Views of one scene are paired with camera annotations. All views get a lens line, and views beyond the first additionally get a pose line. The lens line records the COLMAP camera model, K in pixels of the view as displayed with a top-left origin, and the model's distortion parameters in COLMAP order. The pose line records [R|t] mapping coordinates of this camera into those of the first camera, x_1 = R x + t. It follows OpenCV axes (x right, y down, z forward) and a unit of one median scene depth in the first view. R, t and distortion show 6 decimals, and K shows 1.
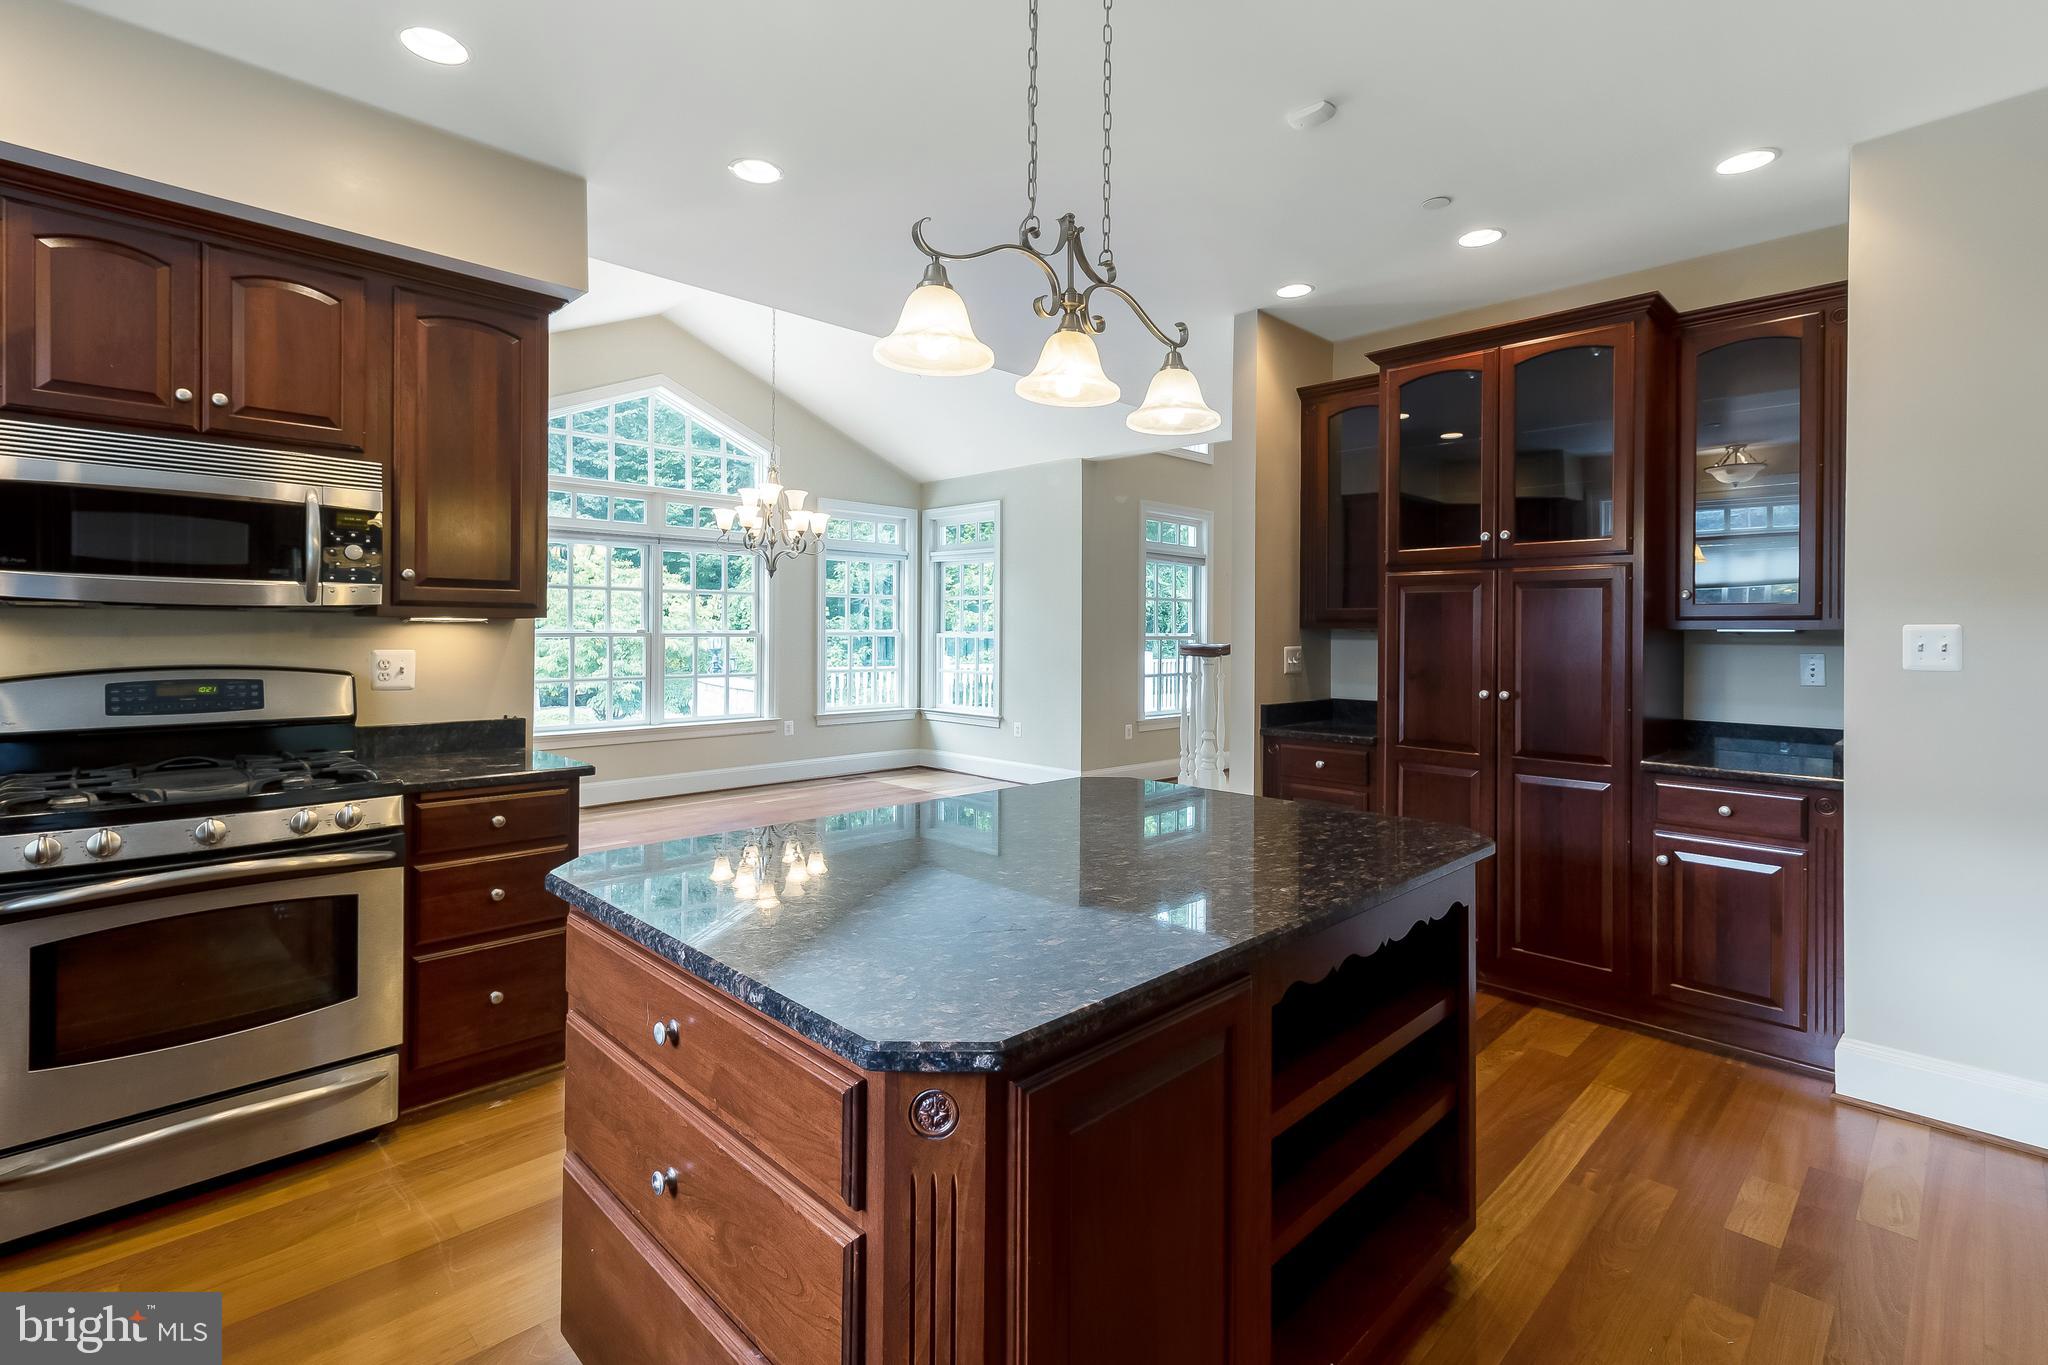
lens RADIAL K [[954.8, 0, 1031.5], [0, 954.8, 632.4], [0, 0, 1]] dist [-0.002553, -0.000521]
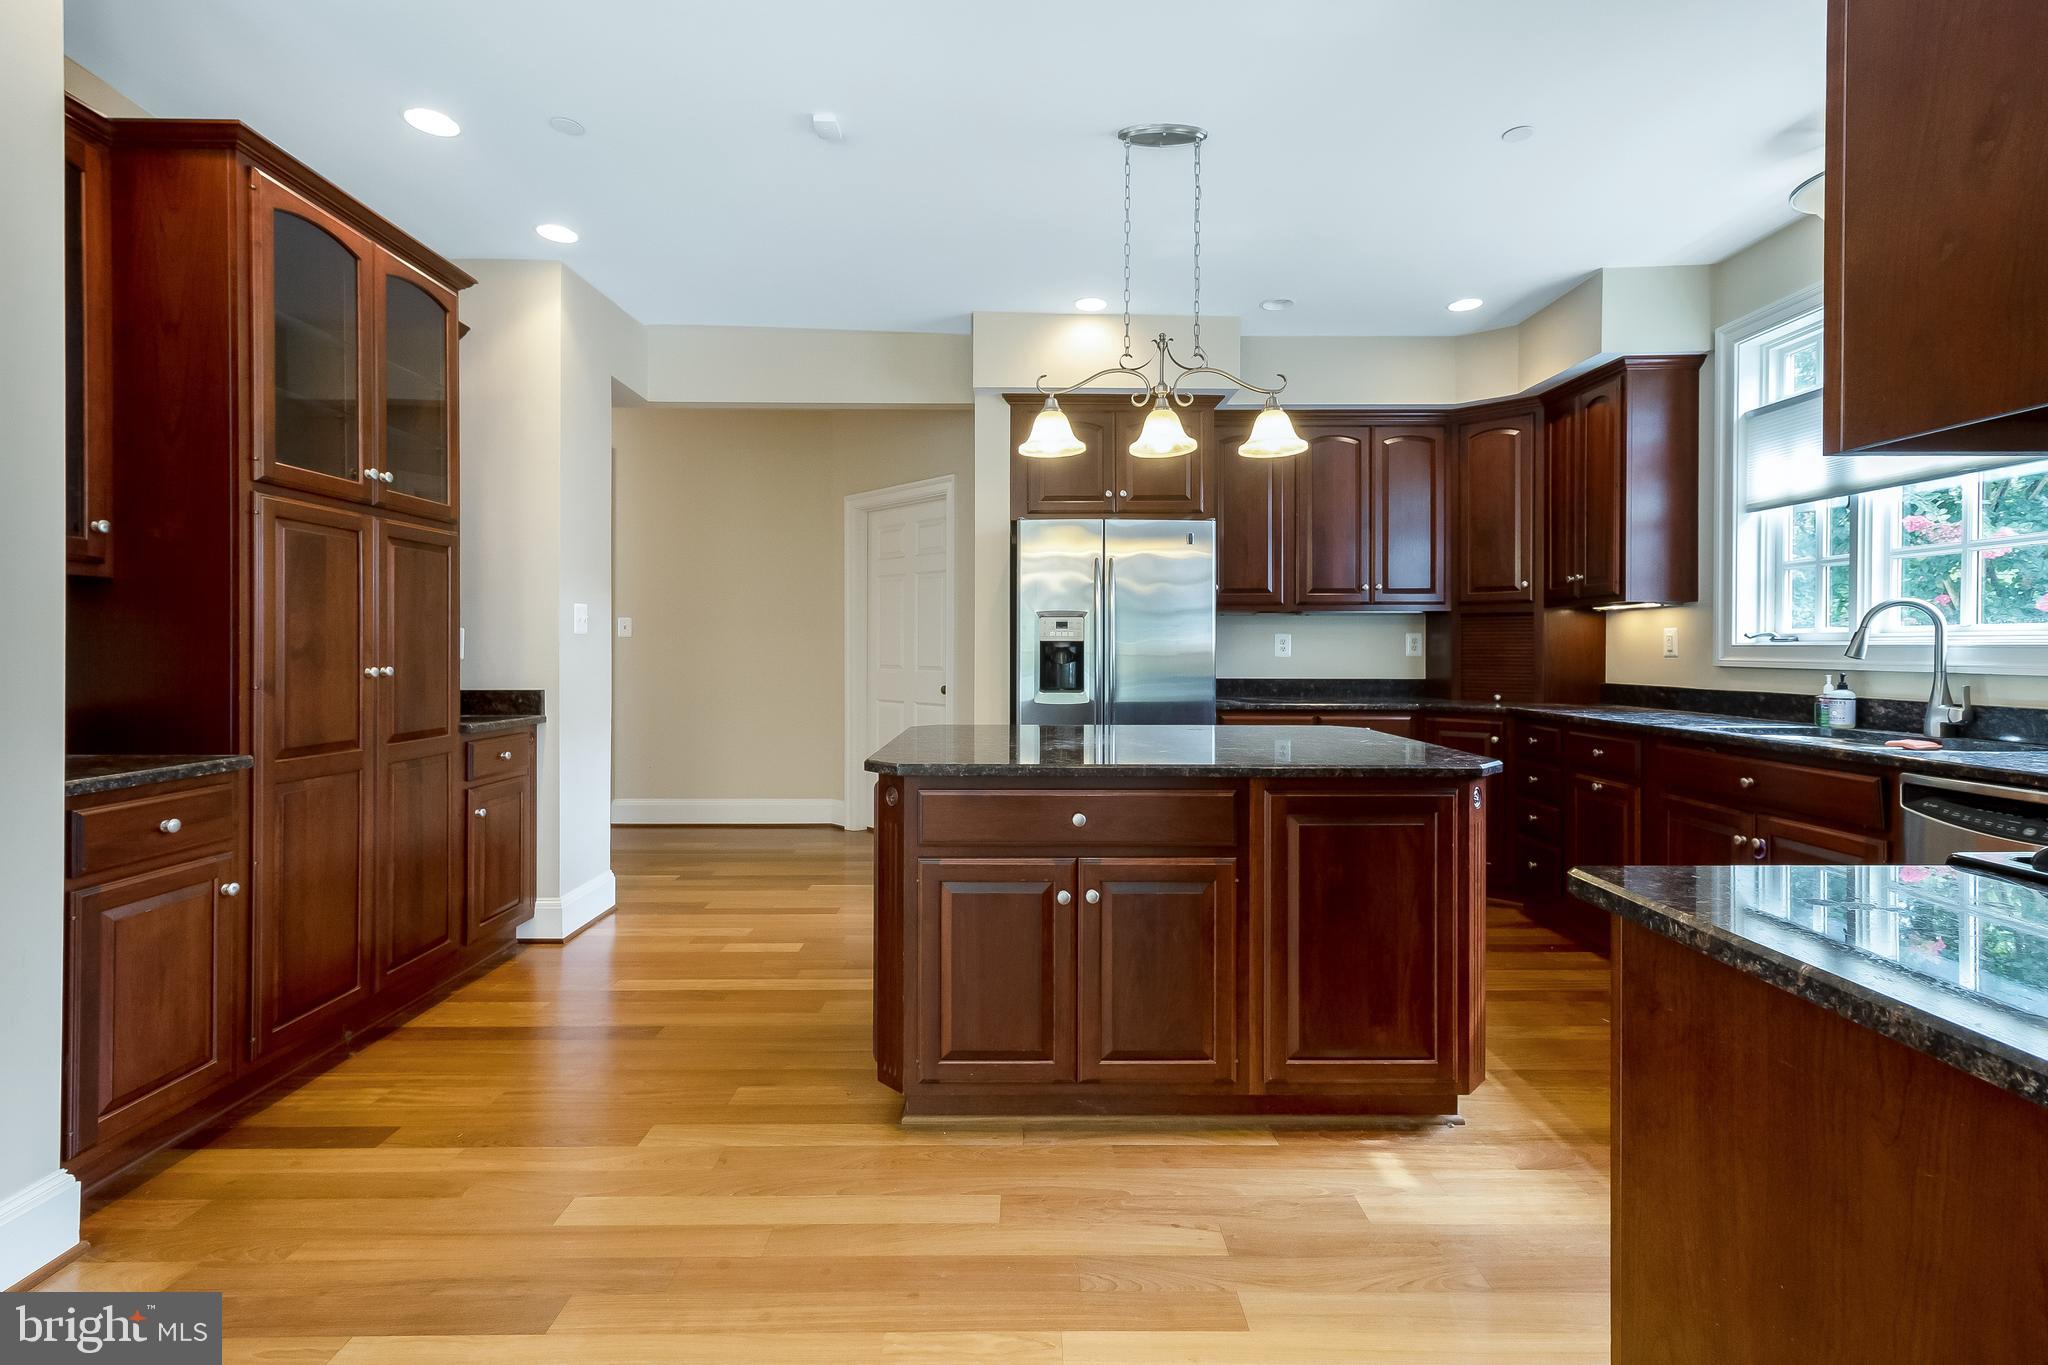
lens RADIAL K [[951.2, 0, 1022.2], [0, 951.2, 645.5], [0, 0, 1]] dist [0.002273, 0.000224]
pose [[-0.714116, -0.007733, 0.699984, -0.560111], [-0.006644, 0.999969, 0.004269, 0.042289], [-0.699996, -0.001602, -0.714145, 1.416684]]
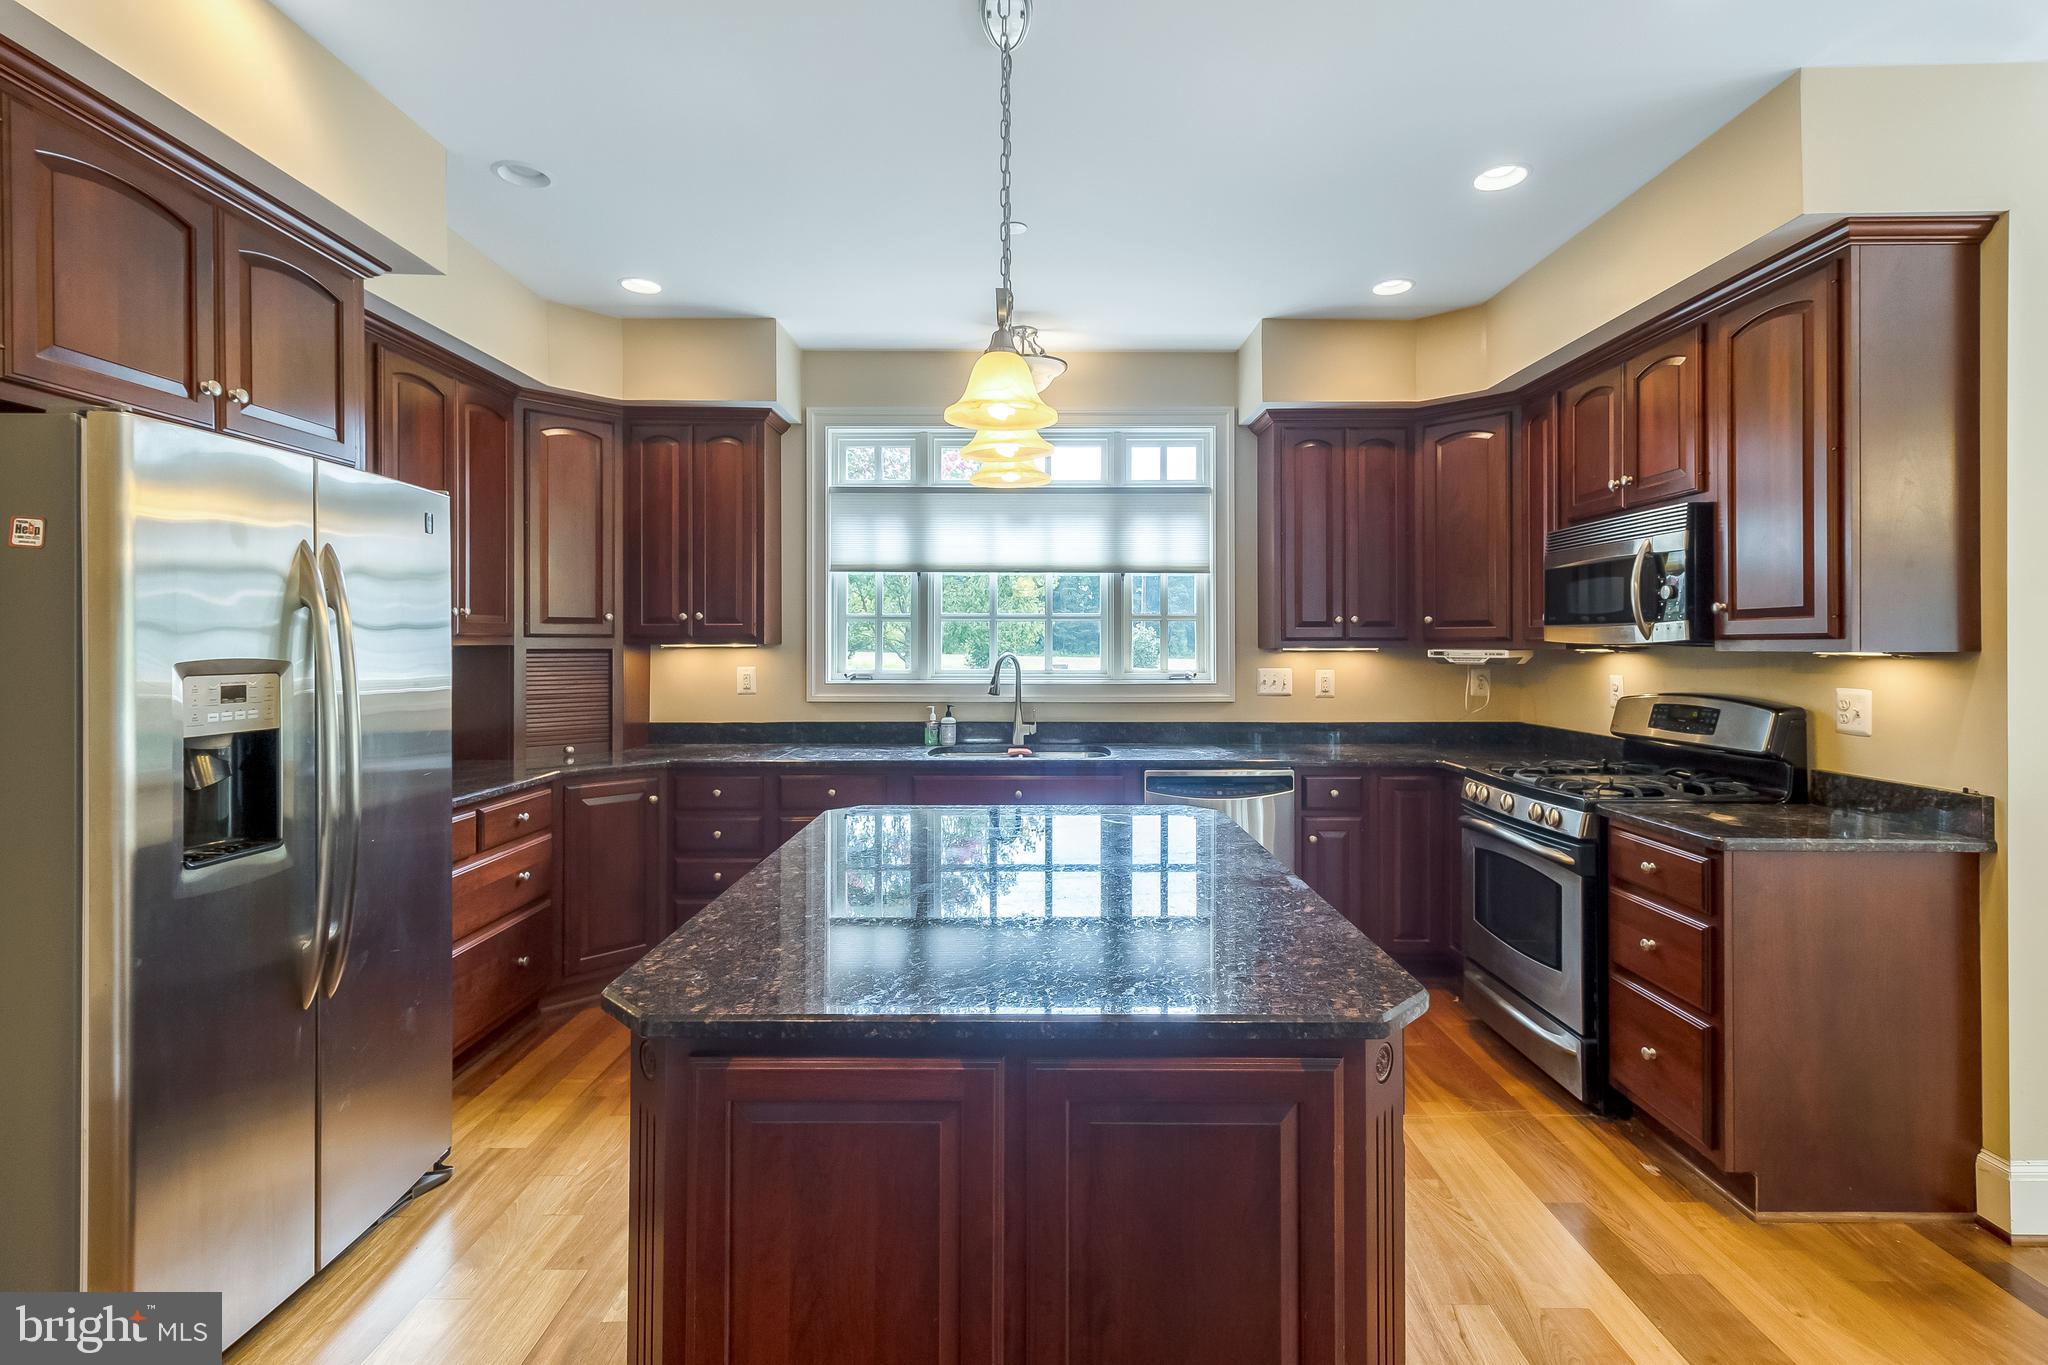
lens RADIAL K [[937.7, 0, 1023.2], [0, 937.7, 621.0], [0, 0, 1]] dist [0.000255, -0.000027]
pose [[-0.711578, -0.025350, -0.702149, 0.486008], [-0.005081, 0.999508, -0.030936, -0.013879], [0.702589, -0.018446, -0.711357, 1.097523]]
